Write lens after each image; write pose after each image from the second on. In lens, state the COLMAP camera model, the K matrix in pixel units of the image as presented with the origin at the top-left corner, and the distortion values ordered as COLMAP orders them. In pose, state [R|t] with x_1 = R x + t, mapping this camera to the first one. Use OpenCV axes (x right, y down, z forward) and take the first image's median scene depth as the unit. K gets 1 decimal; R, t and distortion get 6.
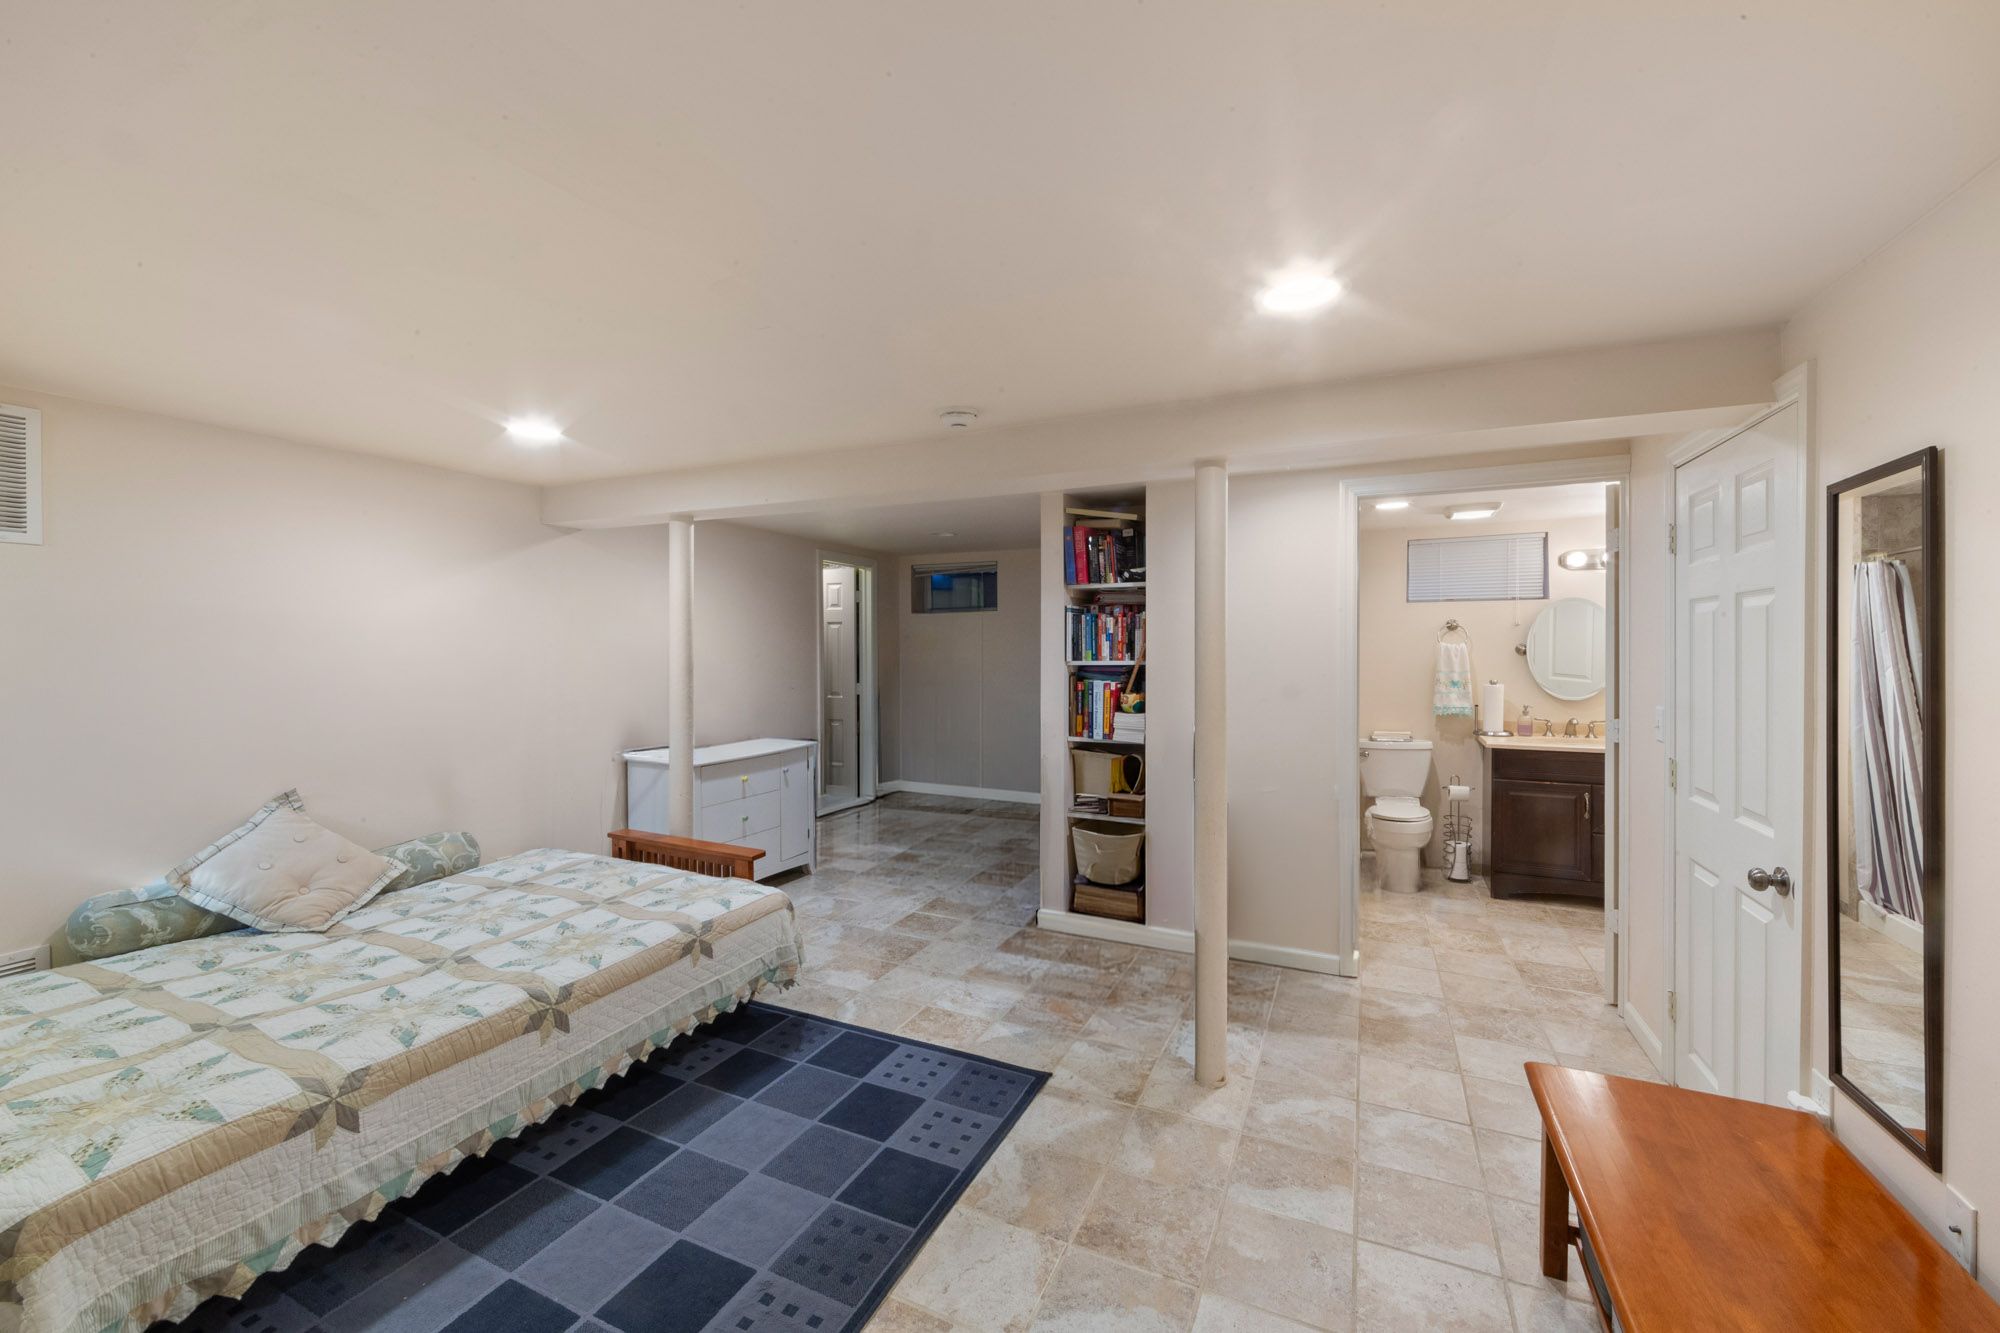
lens RADIAL K [[800.8, 0, 996.8], [0, 800.8, 648.9], [0, 0, 1]] dist [-0.000582, -0.000706]
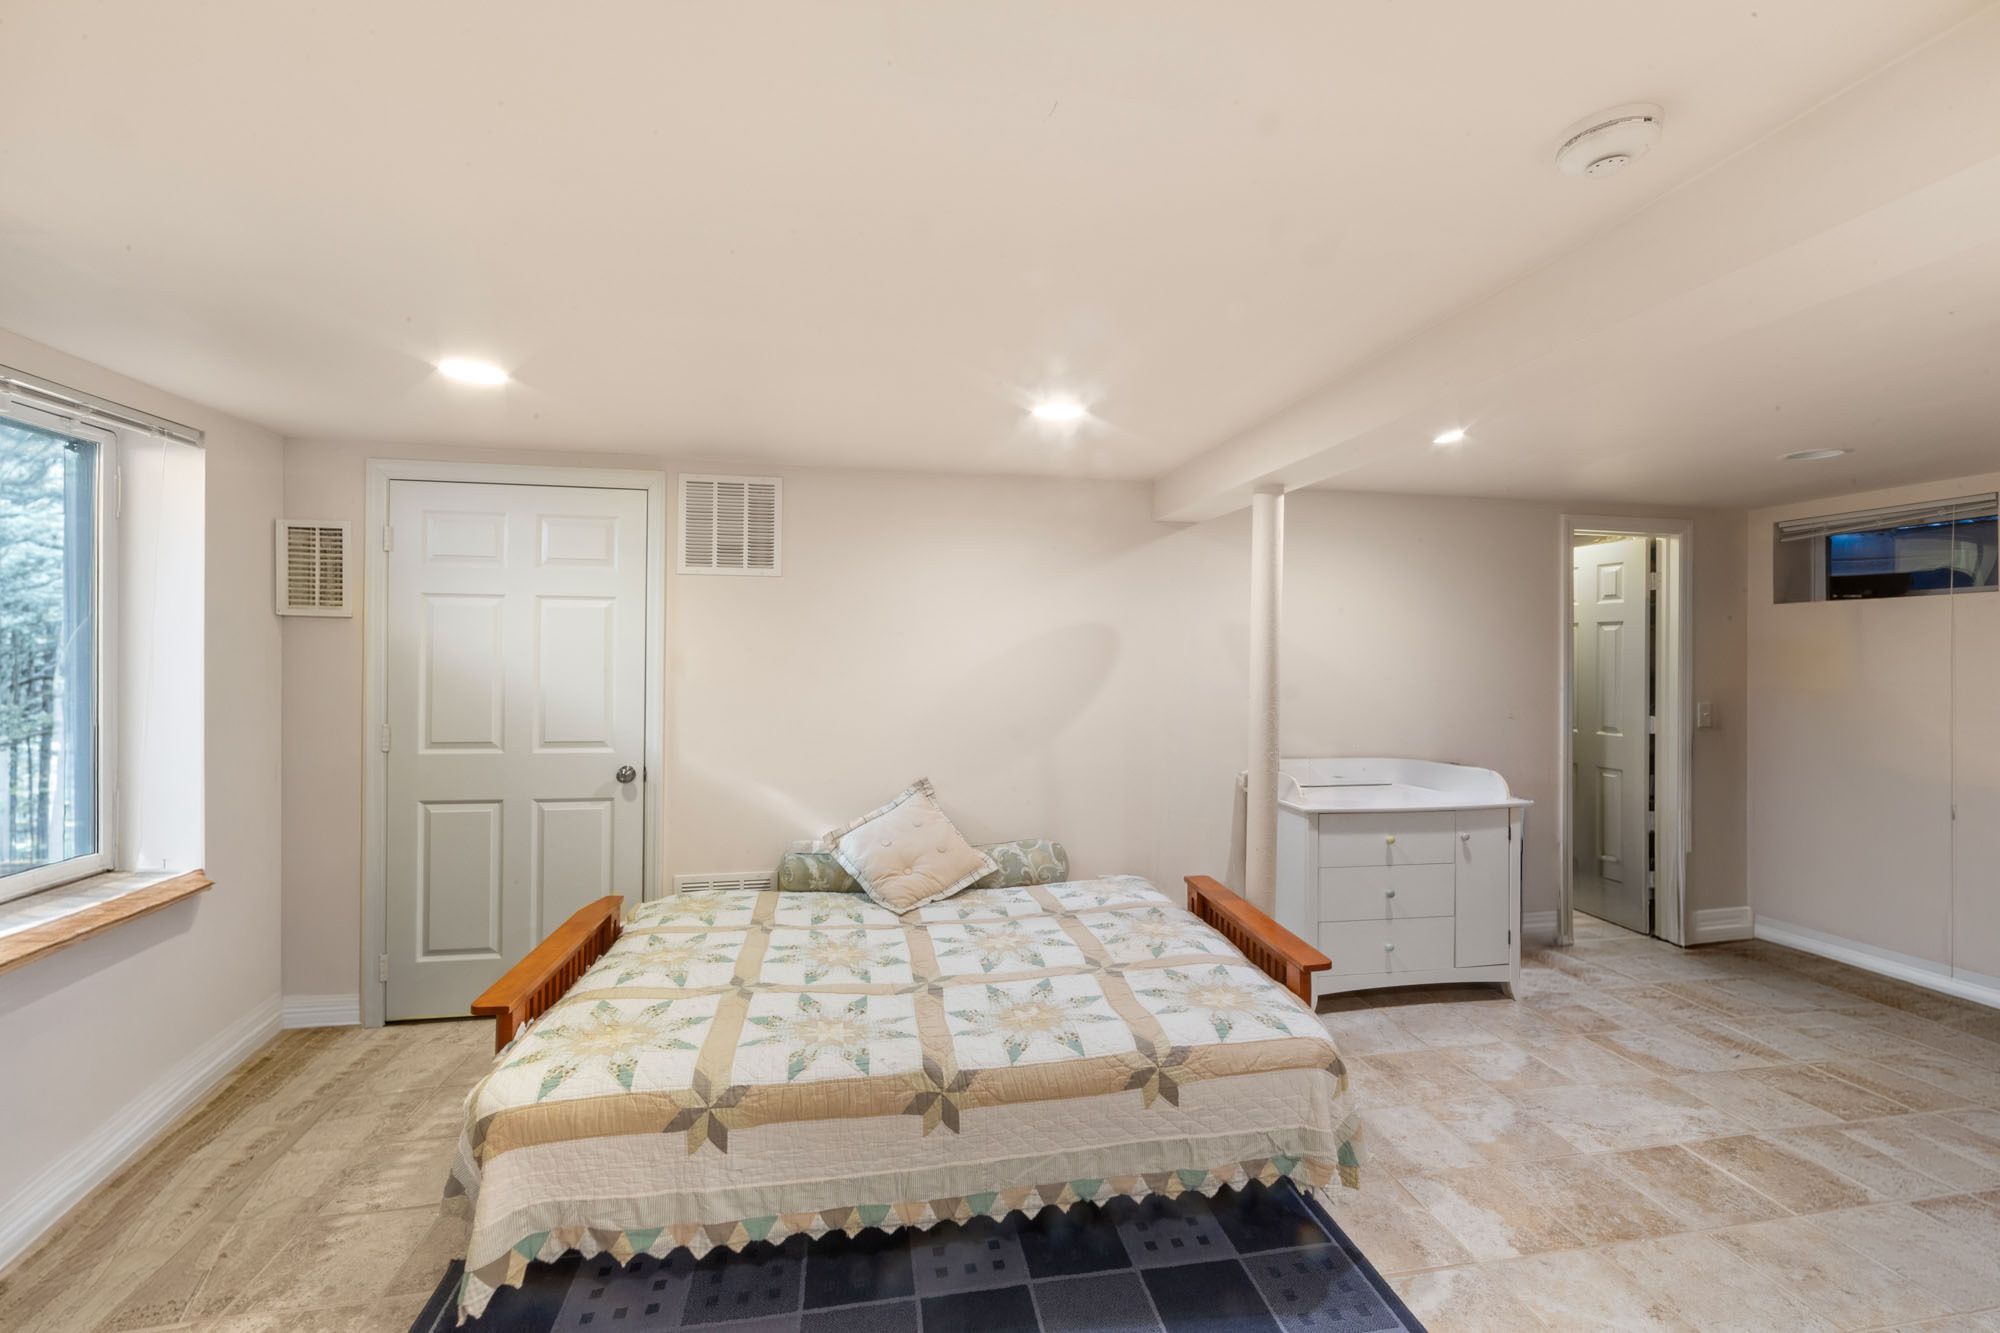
lens RADIAL K [[800.8, 0, 996.8], [0, 800.8, 648.9], [0, 0, 1]] dist [-0.000582, -0.000706]
pose [[0.571935, 0.001696, -0.820297, 0.123100], [-0.011616, 0.999914, -0.006031, -0.002520], [0.820217, 0.012978, 0.571906, 0.473890]]
